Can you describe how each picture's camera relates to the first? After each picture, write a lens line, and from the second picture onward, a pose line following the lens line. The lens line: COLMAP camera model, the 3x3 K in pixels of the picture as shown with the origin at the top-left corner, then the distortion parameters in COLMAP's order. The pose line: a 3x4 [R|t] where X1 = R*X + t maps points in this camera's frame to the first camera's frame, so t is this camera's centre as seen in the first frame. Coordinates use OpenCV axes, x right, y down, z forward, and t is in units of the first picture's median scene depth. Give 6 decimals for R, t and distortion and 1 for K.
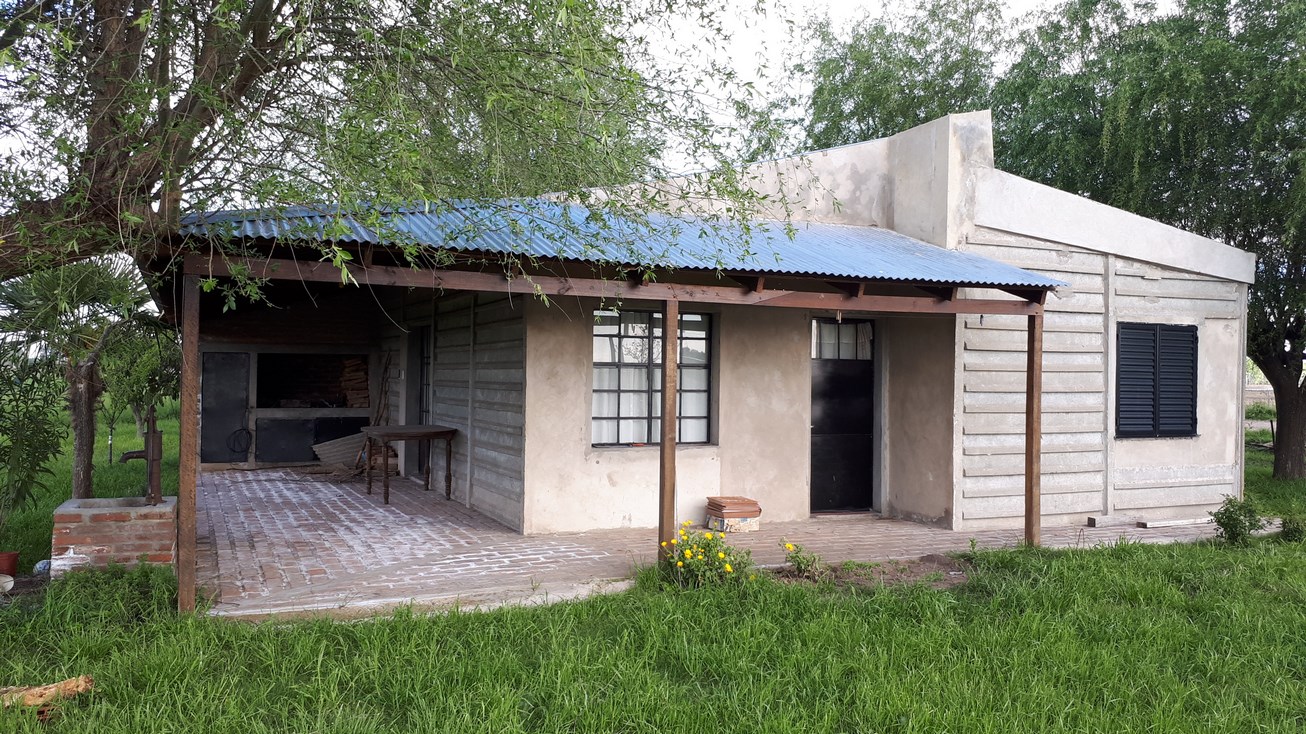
lens RADIAL K [[1015.1, 0, 653.0], [0, 1015.1, 367.0], [0, 0, 1]] dist [0.121984, -0.273434]
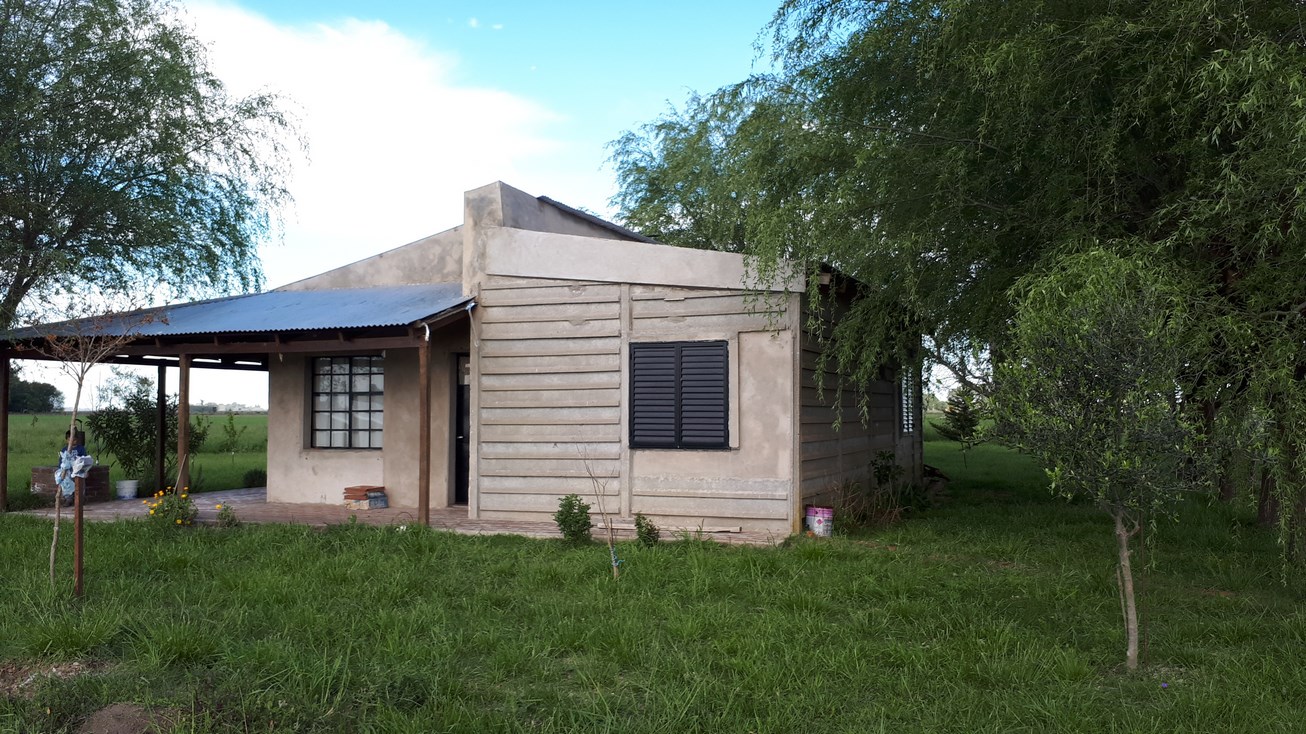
lens RADIAL K [[1015.1, 0, 653.0], [0, 1015.1, 367.0], [0, 0, 1]] dist [0.121984, -0.273434]
pose [[0.715267, -0.045316, -0.697380, 1.234383], [0.015912, 0.998693, -0.048574, 0.035610], [0.698670, 0.023647, 0.715053, 0.236754]]
